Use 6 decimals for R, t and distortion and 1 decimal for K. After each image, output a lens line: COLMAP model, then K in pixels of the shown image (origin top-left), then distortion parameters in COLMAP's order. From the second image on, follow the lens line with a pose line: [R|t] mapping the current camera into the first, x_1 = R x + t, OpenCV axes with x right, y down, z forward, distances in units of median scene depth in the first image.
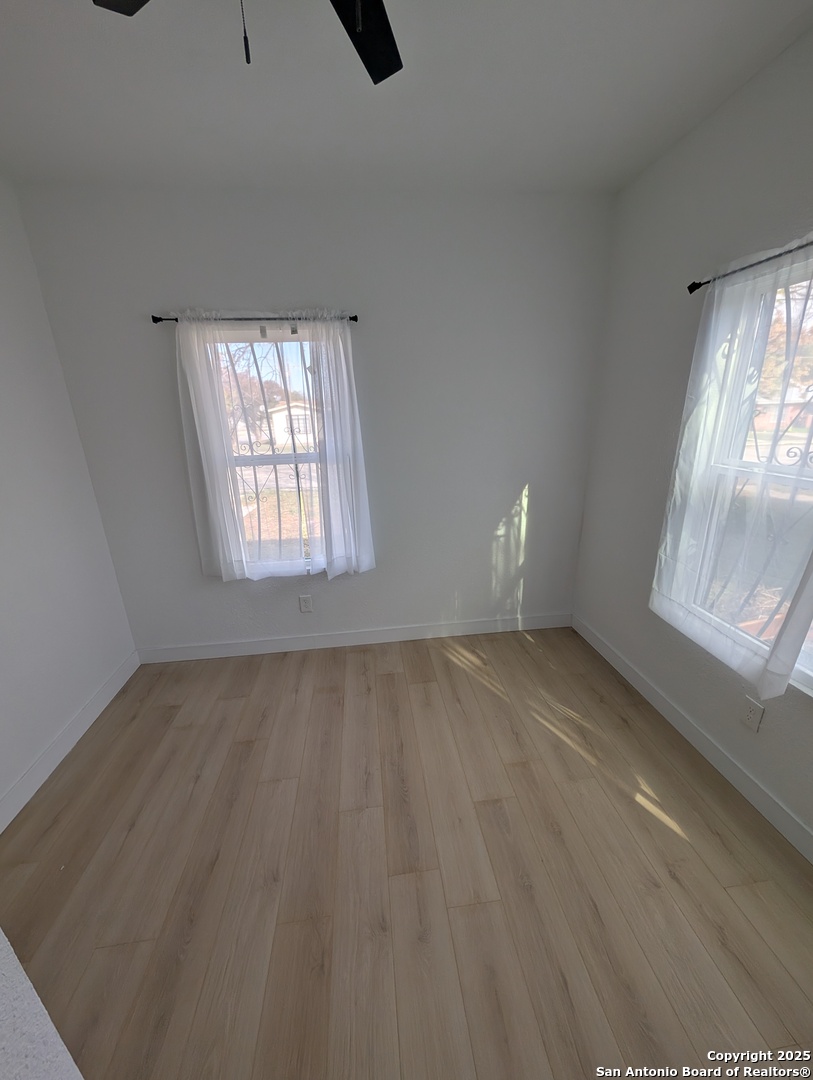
lens RADIAL K [[406.1, 0, 408.4], [0, 406.1, 538.6], [0, 0, 1]] dist [-0.001450, -0.000367]
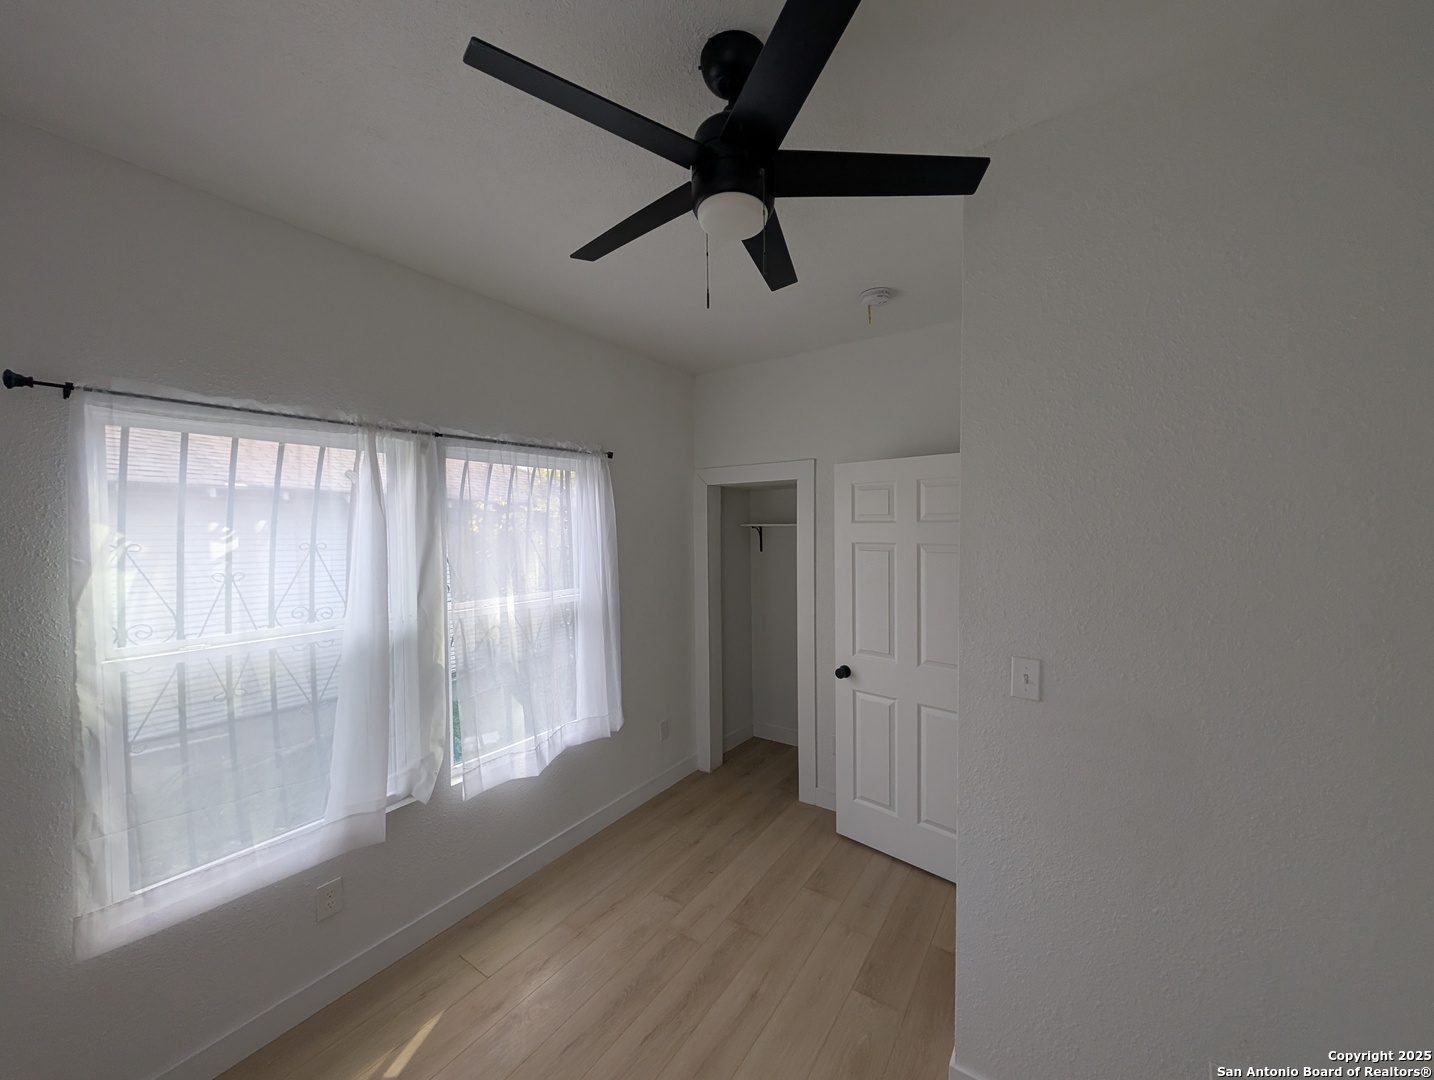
lens RADIAL K [[539.2, 0, 717.9], [0, 539.2, 537.4], [0, 0, 1]] dist [-0.001450, -0.000367]
pose [[-0.737991, 0.025427, 0.674331, -0.566435], [0.227972, 0.949933, 0.213674, -0.366579], [-0.635136, 0.311418, -0.706838, 1.035960]]
